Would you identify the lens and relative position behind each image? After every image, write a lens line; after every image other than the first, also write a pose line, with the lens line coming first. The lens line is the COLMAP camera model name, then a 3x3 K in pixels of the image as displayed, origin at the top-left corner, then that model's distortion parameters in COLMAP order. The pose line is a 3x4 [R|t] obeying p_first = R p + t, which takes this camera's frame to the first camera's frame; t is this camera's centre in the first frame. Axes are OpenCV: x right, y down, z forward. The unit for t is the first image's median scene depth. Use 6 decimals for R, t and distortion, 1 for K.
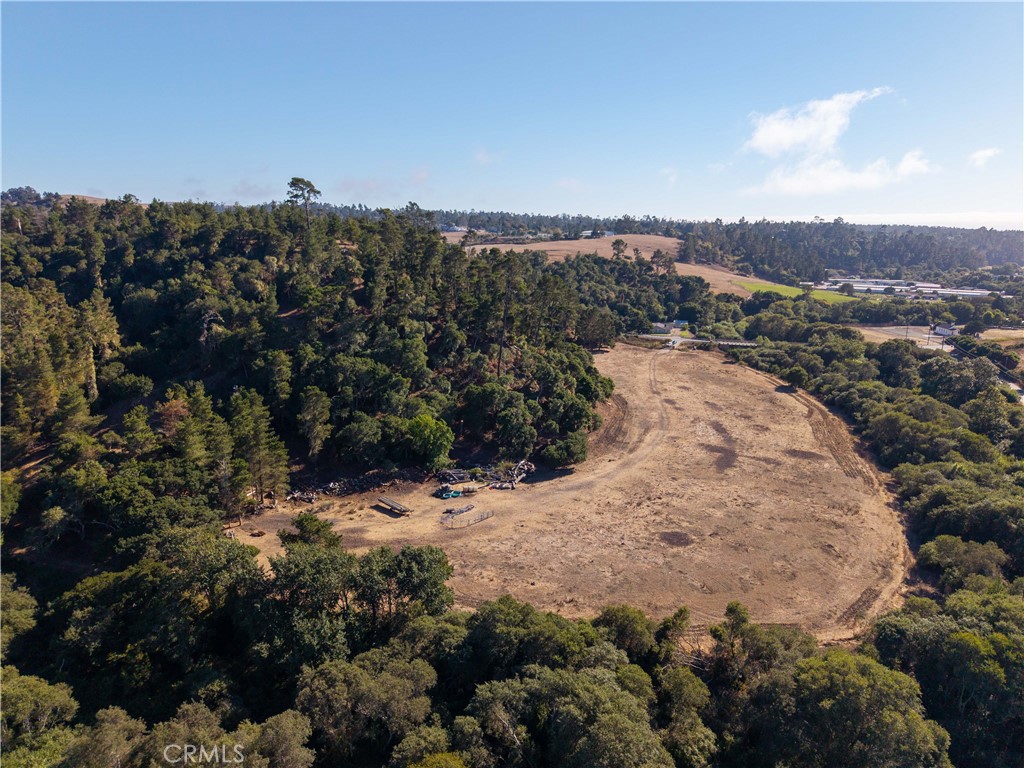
lens RADIAL K [[691.0, 0, 513.6], [0, 691.0, 386.5], [0, 0, 1]] dist [0.013875, -0.011617]
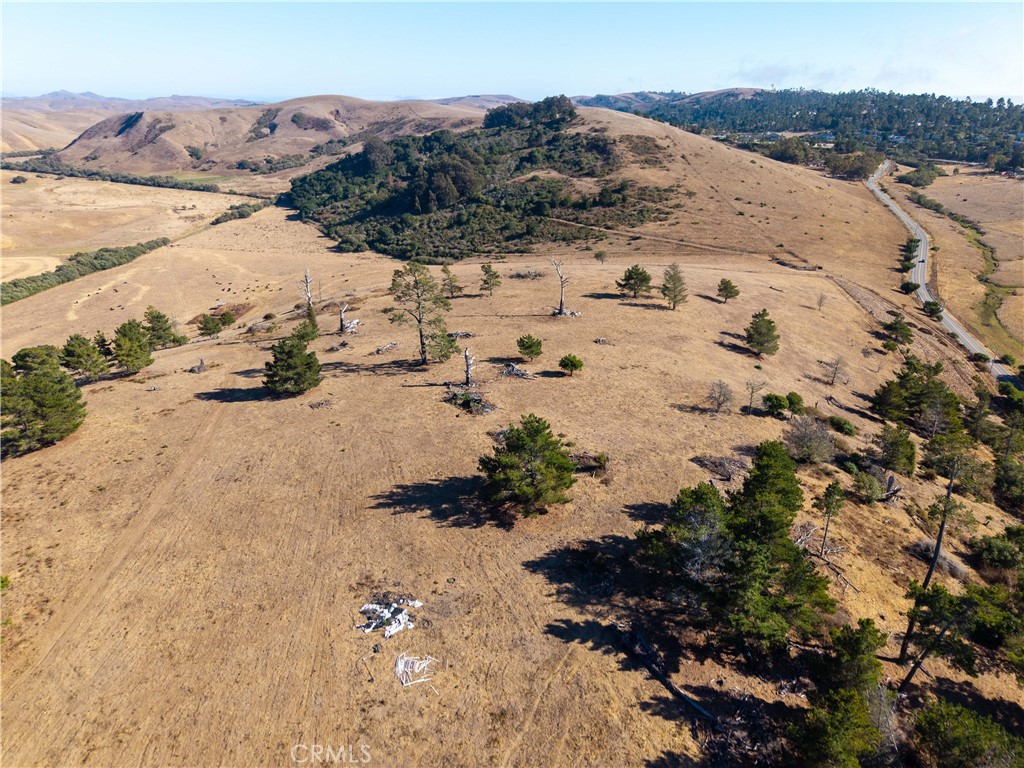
lens RADIAL K [[691.0, 0, 513.6], [0, 691.0, 386.7], [0, 0, 1]] dist [0.013875, -0.011617]
pose [[0.727441, 0.260843, -0.634657, -0.433100], [-0.154436, 0.963435, 0.218958, -0.450539], [0.668565, -0.061265, 0.741126, 1.169190]]
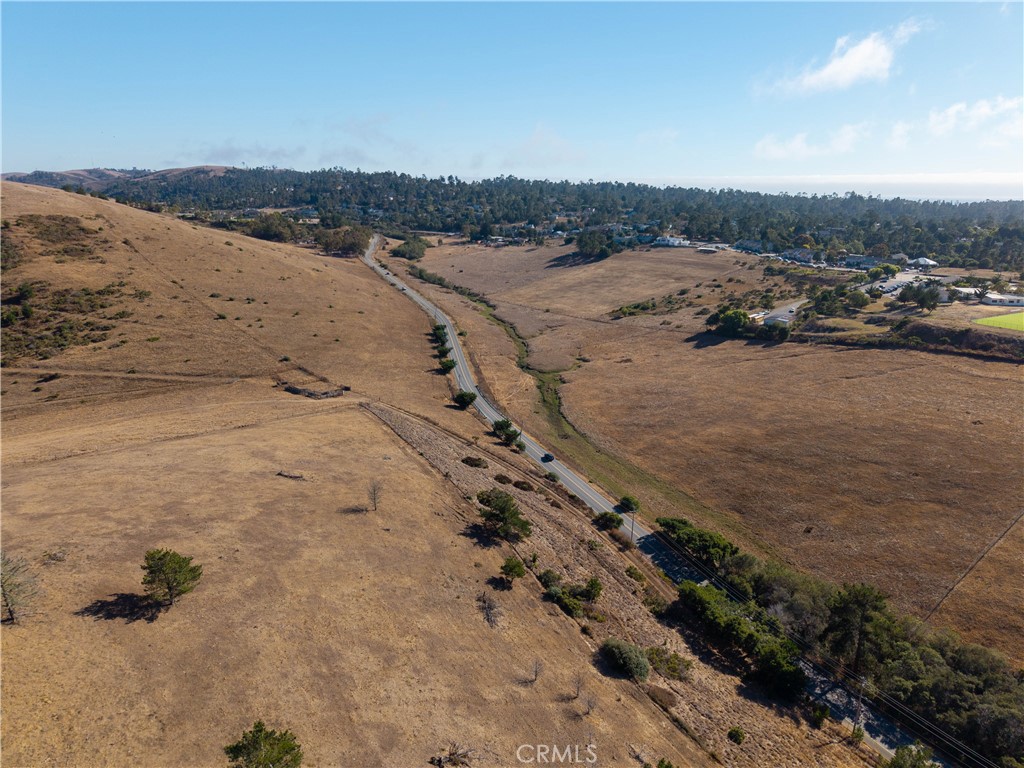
lens RADIAL K [[691.0, 0, 517.6], [0, 691.0, 378.3], [0, 0, 1]] dist [0.013875, -0.011617]
pose [[0.997662, 0.020563, -0.065179, -0.612623], [-0.017381, 0.998647, 0.049012, -0.532097], [0.066098, -0.047765, 0.996669, 1.633878]]
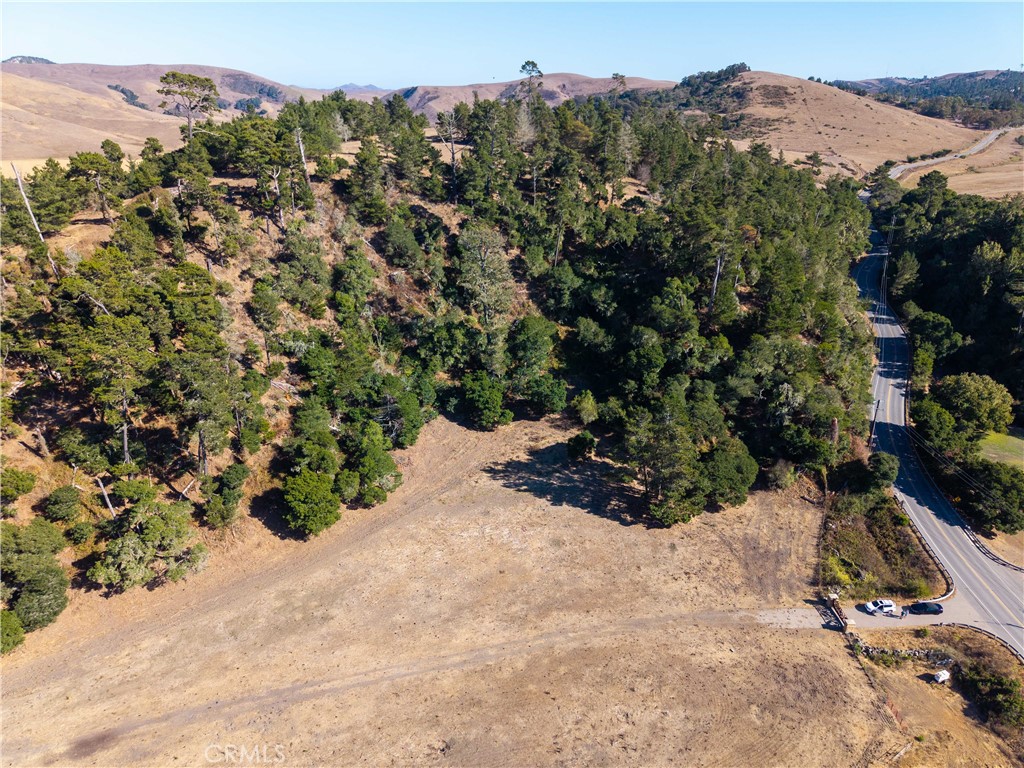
lens RADIAL K [[691.0, 0, 512.8], [0, 691.0, 373.8], [0, 0, 1]] dist [0.013875, -0.011617]
pose [[0.470389, 0.330399, -0.818273, 0.413232], [-0.201619, 0.942977, 0.264849, -0.234001], [0.859118, 0.040397, 0.510180, 0.829196]]
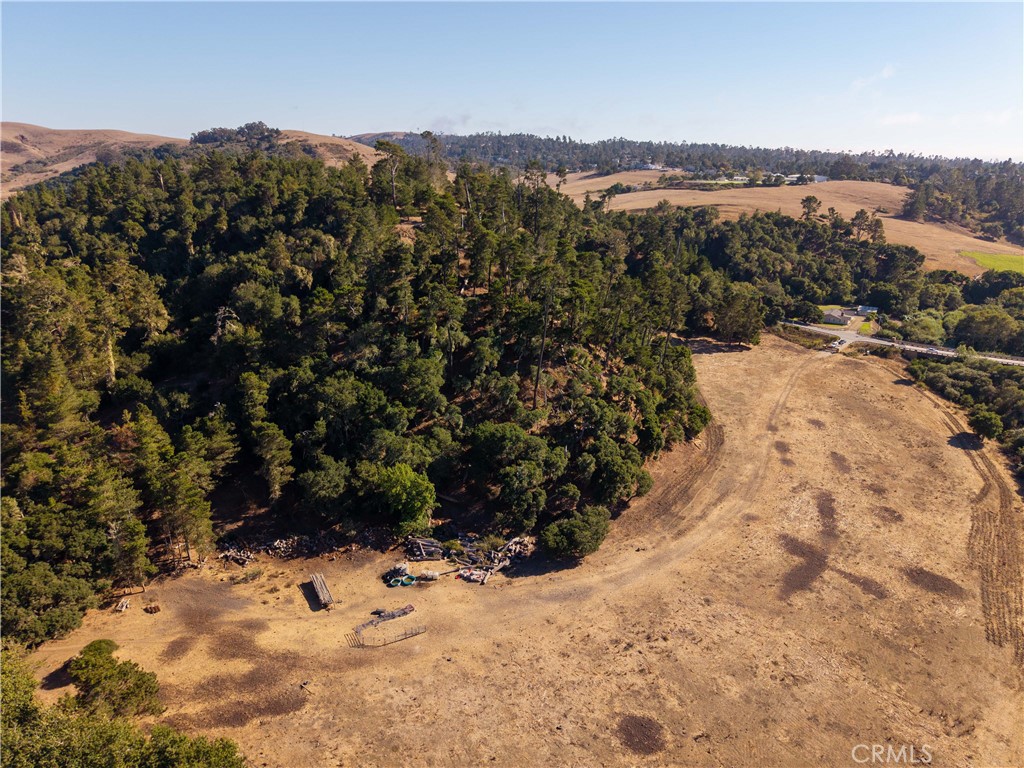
lens RADIAL K [[691.0, 0, 512.3], [0, 691.0, 385.9], [0, 0, 1]] dist [0.013875, -0.011617]
pose [[0.953846, 0.104805, -0.281414, 0.115386], [-0.077360, 0.991250, 0.106952, -0.080697], [0.290161, -0.080245, 0.953607, 0.141149]]
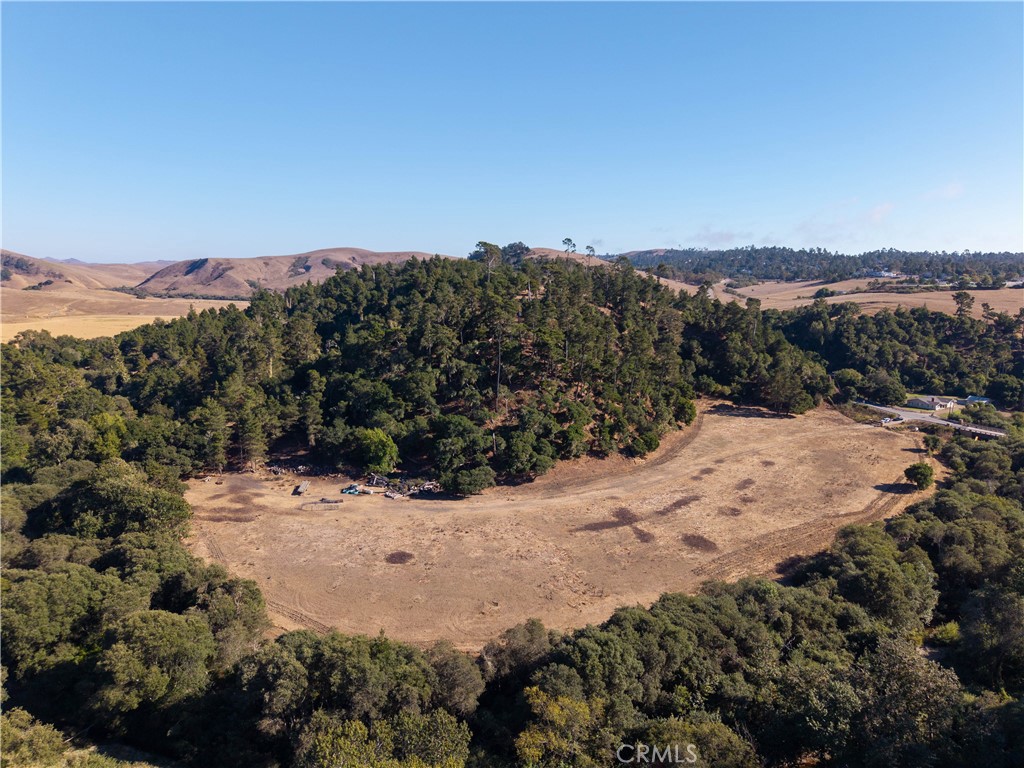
lens RADIAL K [[691.0, 0, 509.1], [0, 691.0, 375.0], [0, 0, 1]] dist [0.013875, -0.011617]
pose [[0.766475, 0.096591, -0.634970, 0.460825], [-0.143789, 0.989339, -0.023071, -0.035247], [0.625972, 0.108985, 0.772193, 0.080130]]
